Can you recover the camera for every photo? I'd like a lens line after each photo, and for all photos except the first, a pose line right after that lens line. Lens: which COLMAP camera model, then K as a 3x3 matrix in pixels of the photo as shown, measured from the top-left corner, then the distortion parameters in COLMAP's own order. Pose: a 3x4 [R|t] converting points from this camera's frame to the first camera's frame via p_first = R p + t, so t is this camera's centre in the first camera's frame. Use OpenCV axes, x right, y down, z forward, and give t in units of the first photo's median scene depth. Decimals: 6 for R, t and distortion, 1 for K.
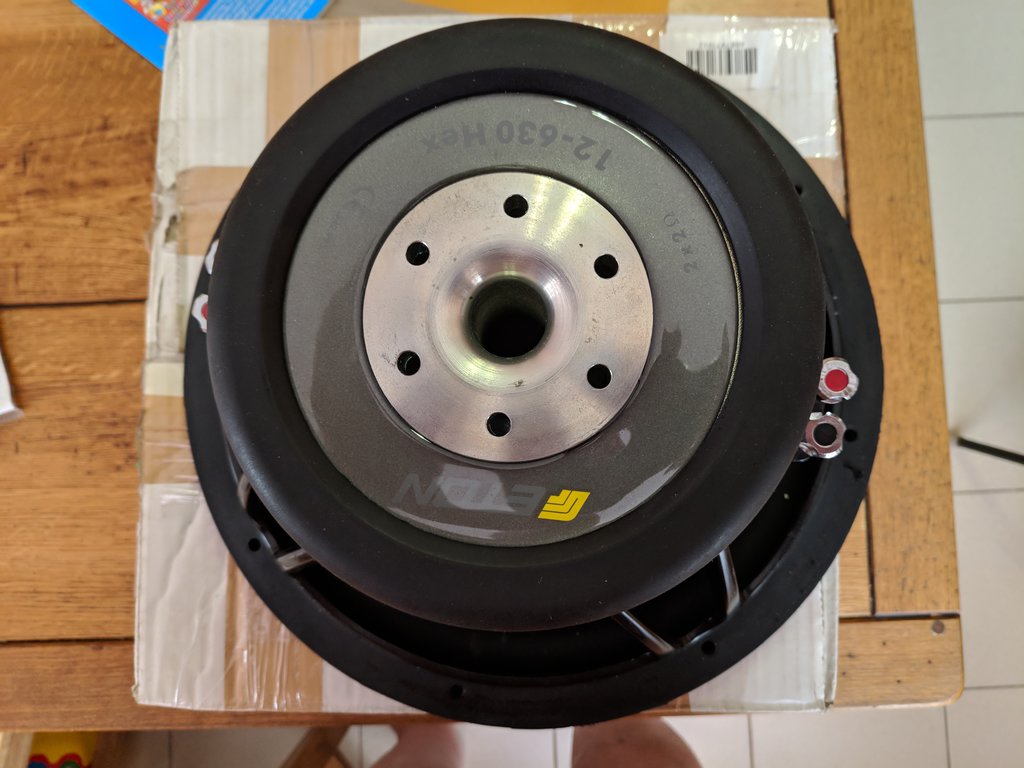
lens RADIAL K [[718.2, 0, 515.8], [0, 718.2, 393.2], [0, 0, 1]] dist [-0.006917, -0.005295]
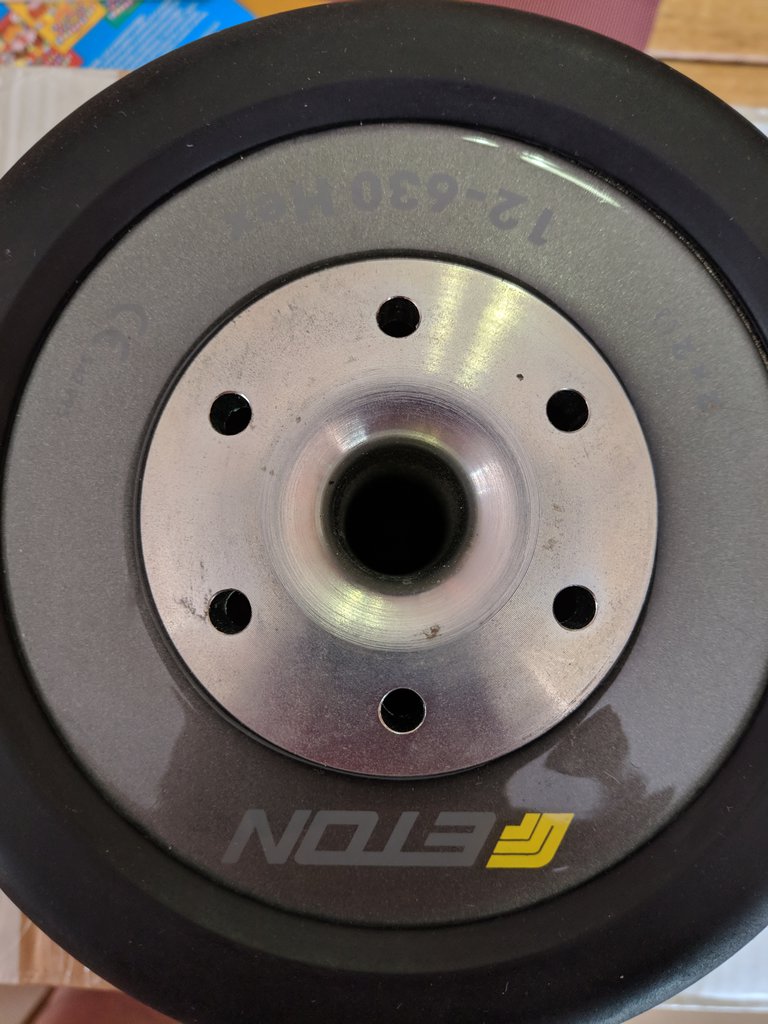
lens RADIAL K [[718.2, 0, 382.3], [0, 718.2, 501.8], [0, 0, 1]] dist [-0.006917, -0.005295]
pose [[0.994753, -0.085255, 0.056557, -0.056378], [0.086800, 0.995901, -0.025428, -0.101679], [-0.054158, 0.030204, 0.998075, 0.437142]]
